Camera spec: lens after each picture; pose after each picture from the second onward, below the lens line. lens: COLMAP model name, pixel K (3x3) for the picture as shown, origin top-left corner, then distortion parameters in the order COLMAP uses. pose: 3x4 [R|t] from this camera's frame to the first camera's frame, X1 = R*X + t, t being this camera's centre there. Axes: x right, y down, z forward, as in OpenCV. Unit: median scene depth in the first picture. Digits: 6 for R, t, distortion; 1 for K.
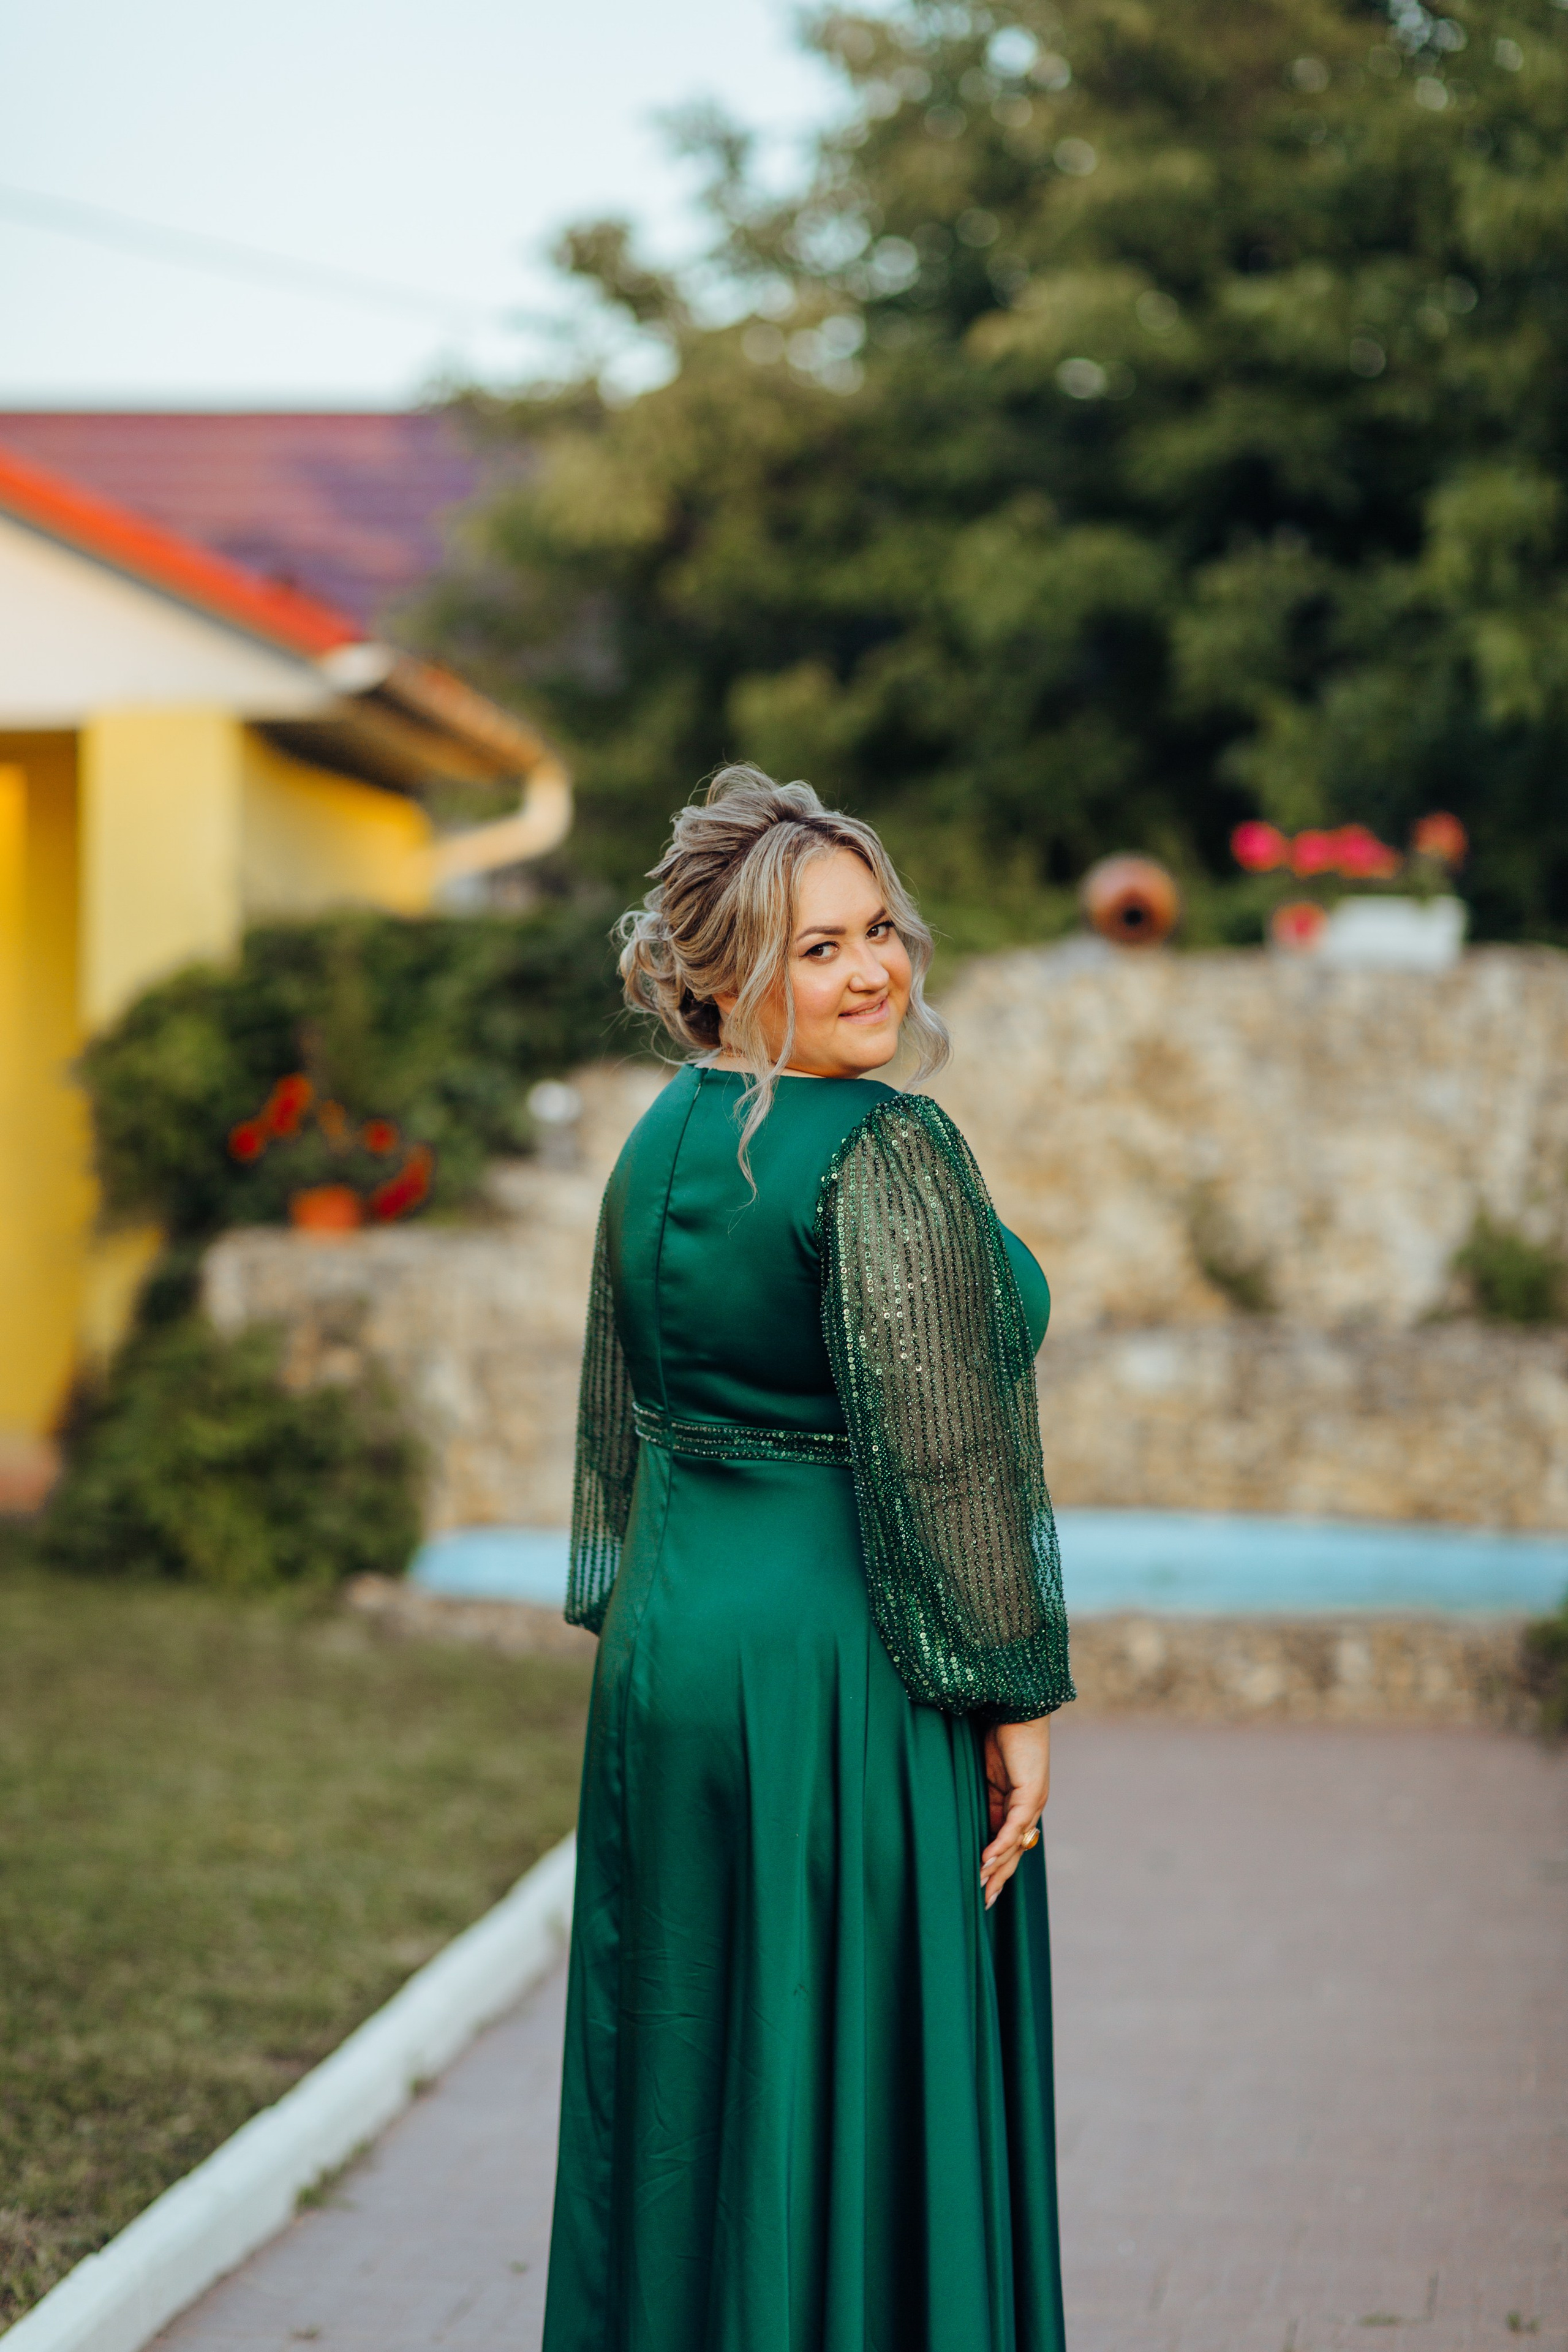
lens RADIAL K [[5516.4, 0, 784.0], [0, 5516.4, 1176.0], [0, 0, 1]] dist [-0.054392, 1.080717]
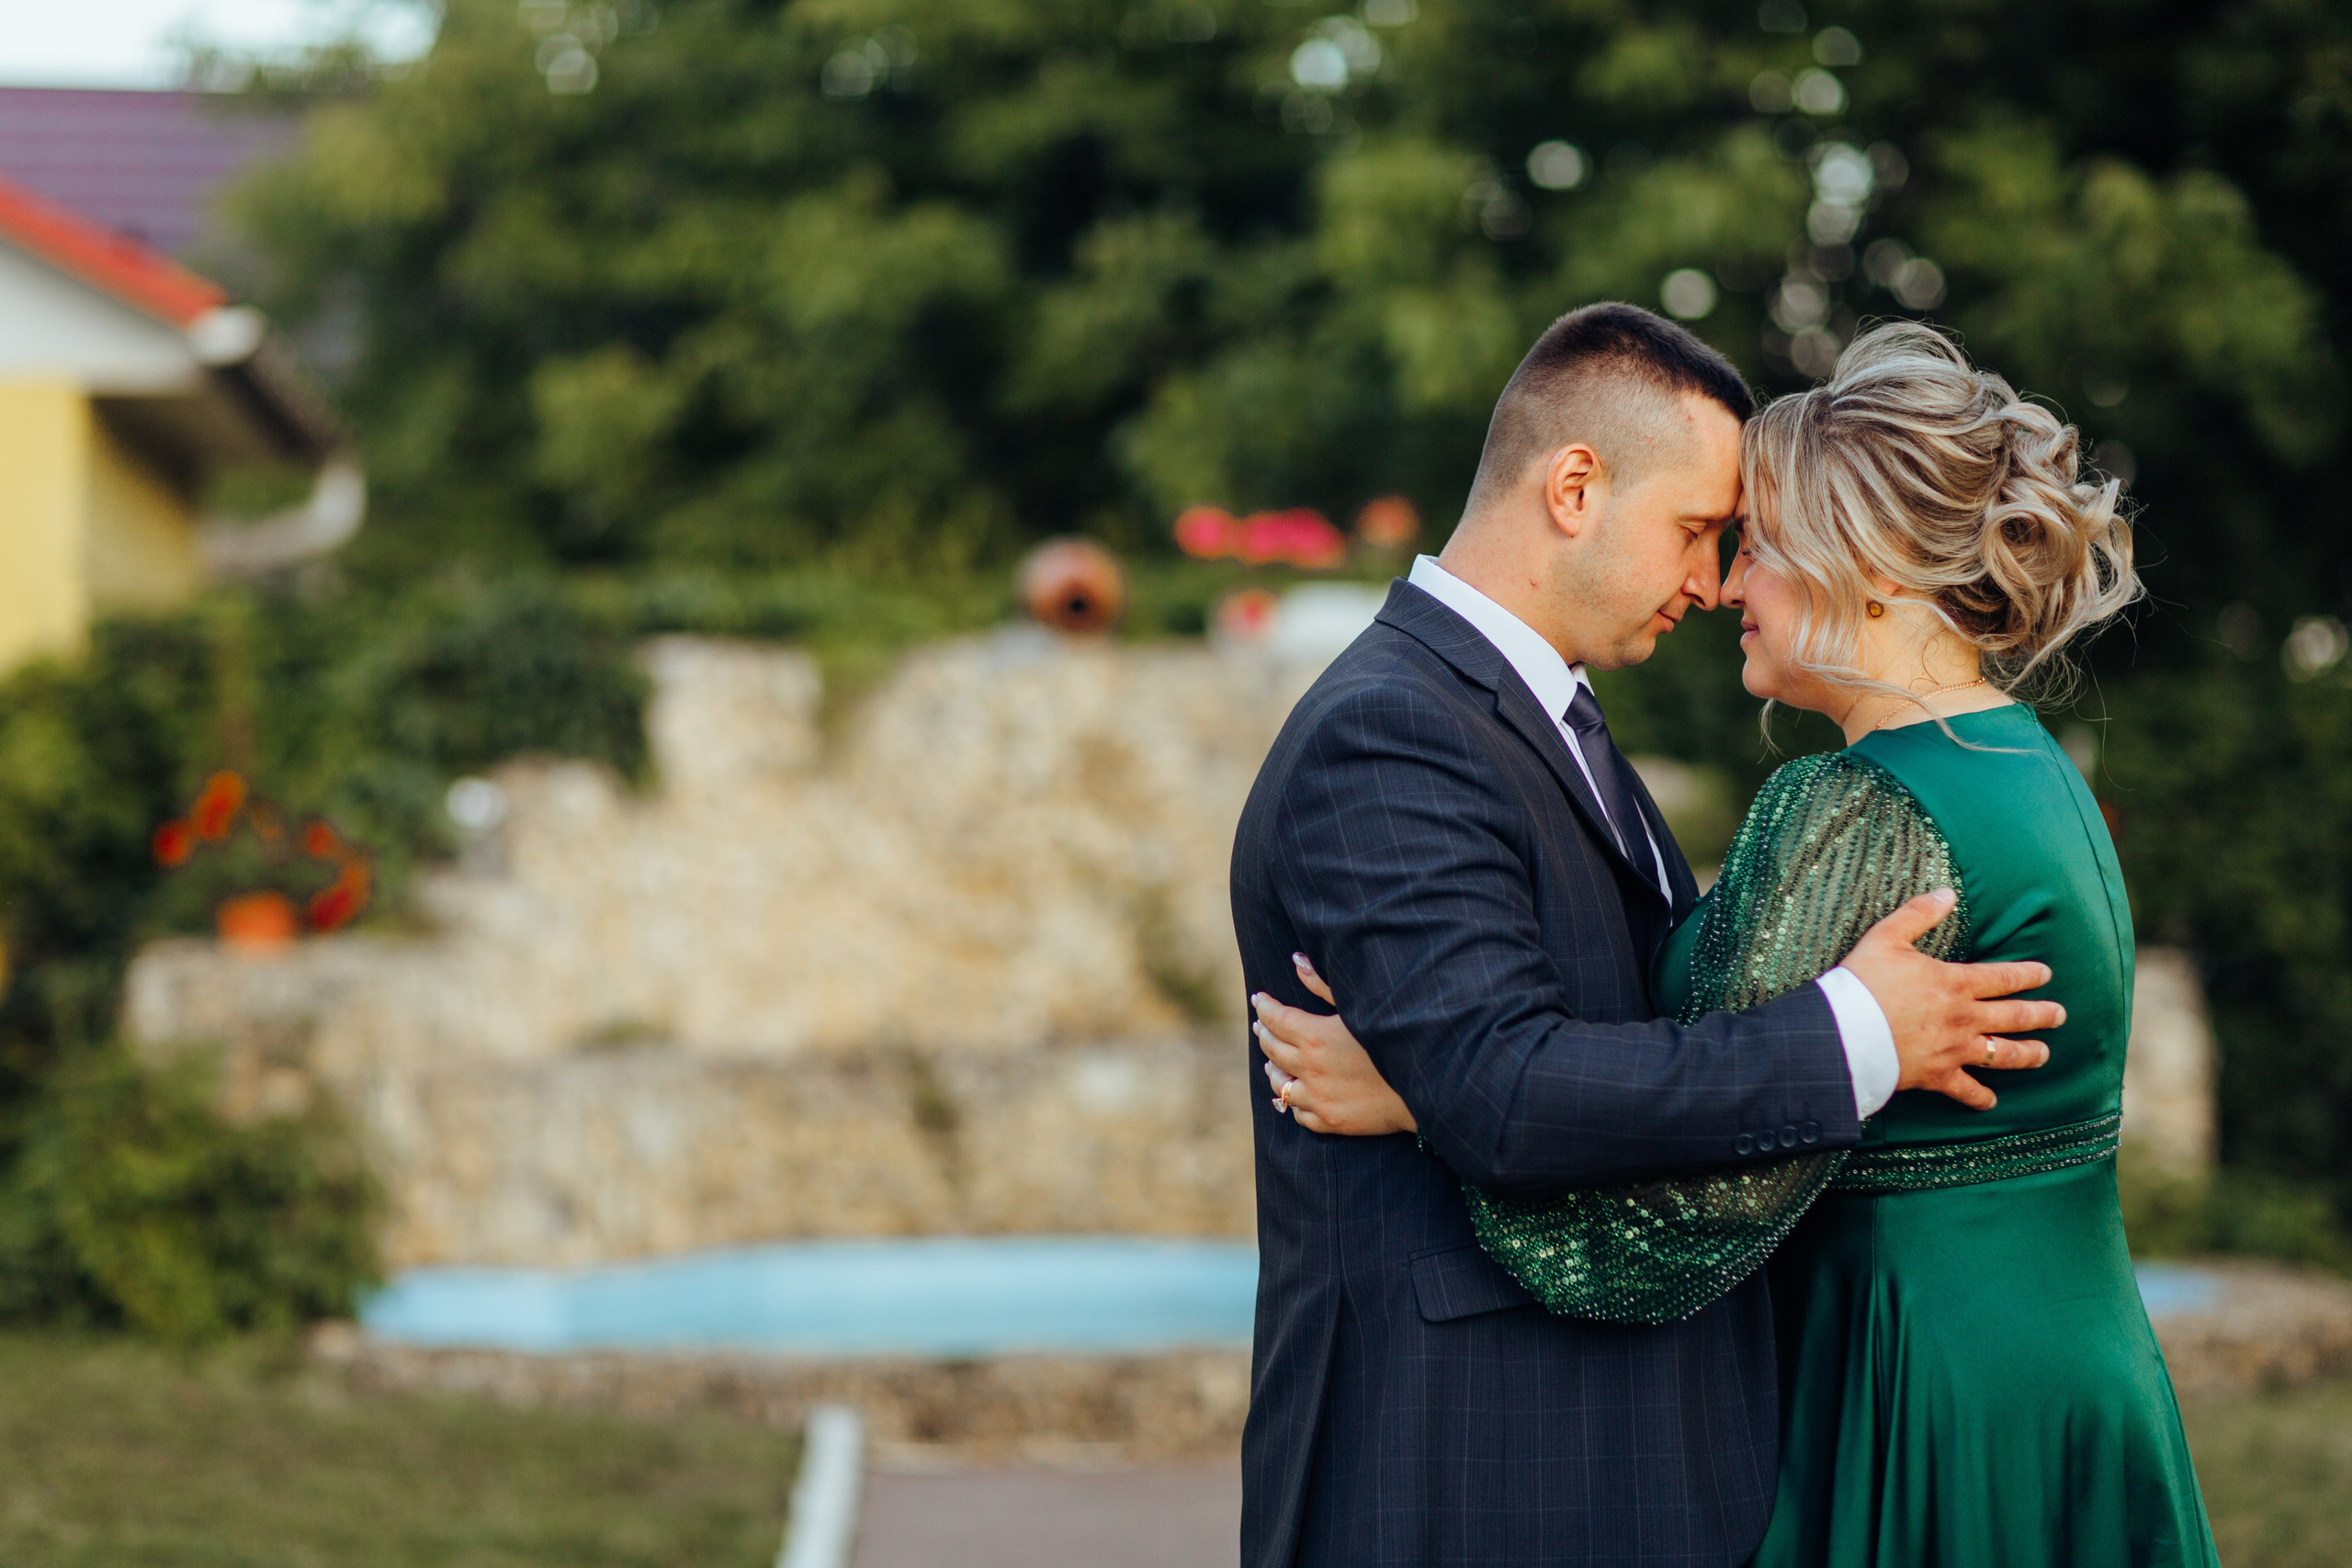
lens RADIAL K [[5493.4, 0, 1176.0], [0, 5493.4, 784.0], [0, 0, 1]] dist [-0.021250, 0.280207]
pose [[0.987024, -0.002426, 0.160554, -0.078938], [0.005711, 0.999784, -0.019999, 0.002539], [-0.160470, 0.020656, 0.986825, 0.079537]]
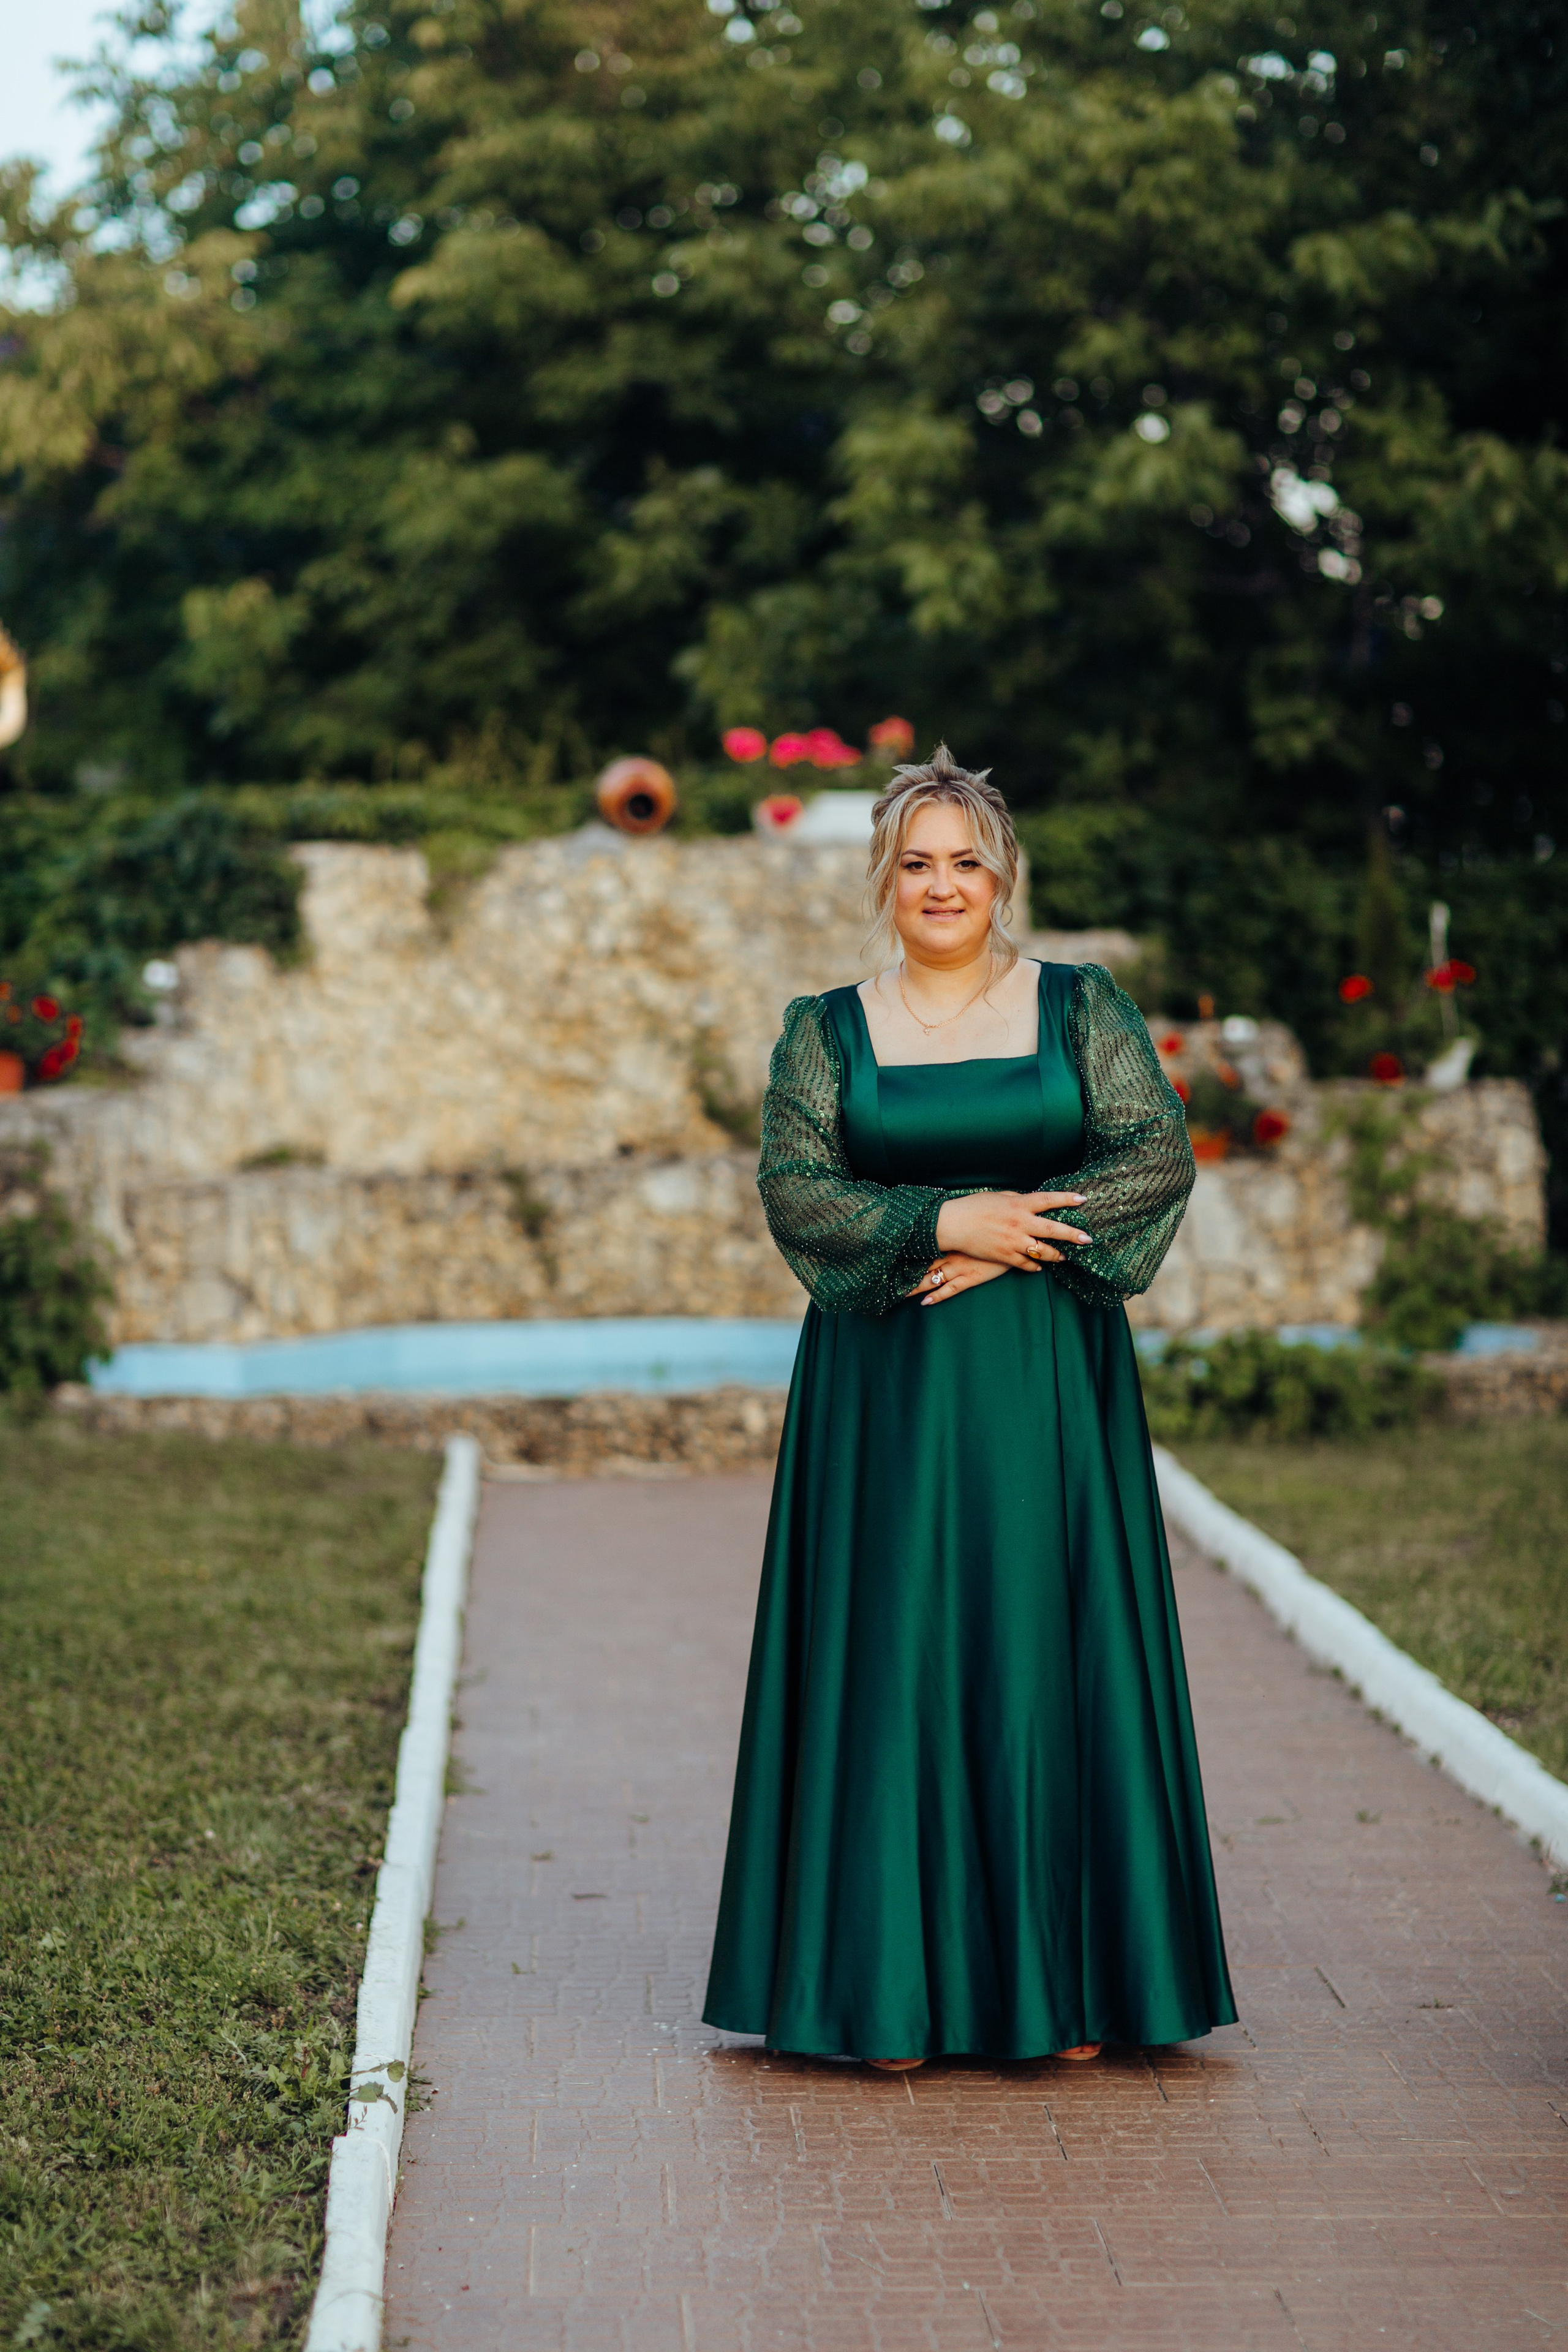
lens RADIAL K [[5494.0, 0, 784.0], [0, 5494.0, 1176.0], [0, 0, 1]] dist [-0.021250, 0.280207]
pose [[0.986240, -0.023858, 0.163590, -0.109505], [0.019634, 0.999432, 0.027387, -0.000231], [-0.164150, -0.023798, 0.986148, -0.167590]]
